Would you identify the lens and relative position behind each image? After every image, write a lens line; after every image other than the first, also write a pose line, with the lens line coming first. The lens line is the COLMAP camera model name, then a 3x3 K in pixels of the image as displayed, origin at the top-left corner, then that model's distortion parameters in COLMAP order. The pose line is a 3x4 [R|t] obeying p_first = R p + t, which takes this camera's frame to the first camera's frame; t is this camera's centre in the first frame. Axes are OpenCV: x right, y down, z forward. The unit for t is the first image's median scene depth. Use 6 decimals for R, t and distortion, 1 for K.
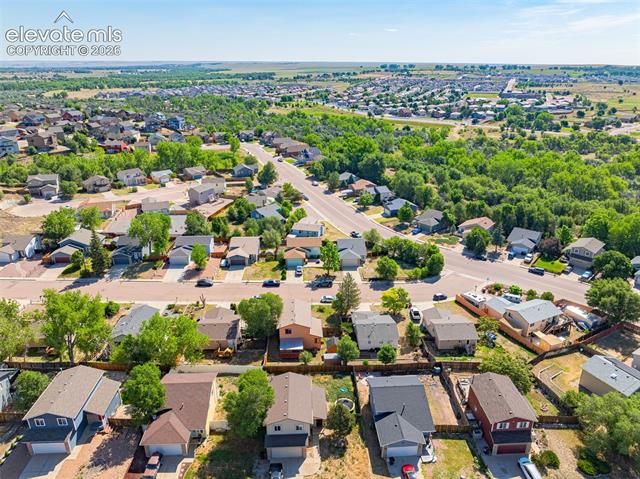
lens RADIAL K [[455.2, 0, 324.5], [0, 455.2, 240.1], [0, 0, 1]] dist [-0.032046, 0.010273]
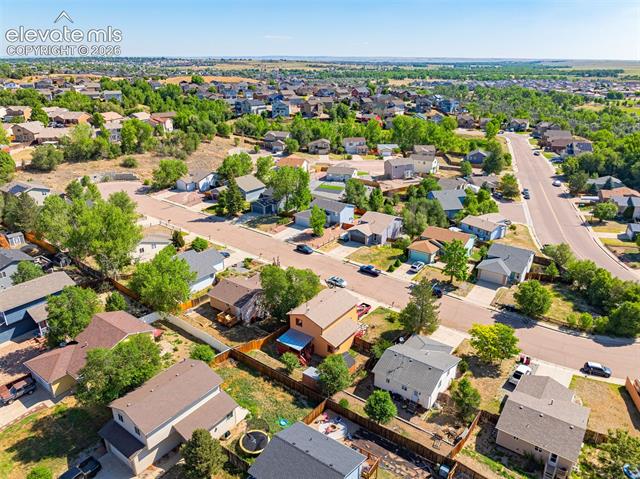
lens RADIAL K [[455.2, 0, 321.0], [0, 455.2, 239.5], [0, 0, 1]] dist [-0.032046, 0.010273]
pose [[0.771931, 0.231850, -0.591919, 0.228962], [-0.231349, 0.969728, 0.078129, 0.000134], [0.592115, 0.076630, 0.802202, 0.256683]]
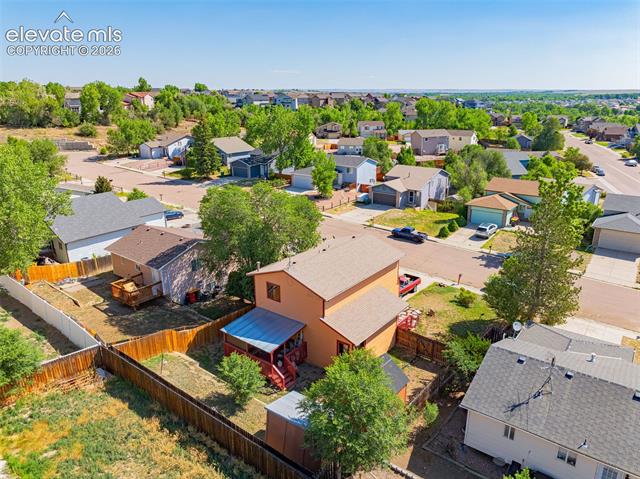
lens RADIAL K [[455.2, 0, 321.7], [0, 455.2, 238.5], [0, 0, 1]] dist [-0.032046, 0.010273]
pose [[0.756893, 0.190834, -0.625056, 0.094677], [-0.232880, 0.972392, 0.014879, 0.094156], [0.610639, 0.134301, 0.780438, 0.476139]]
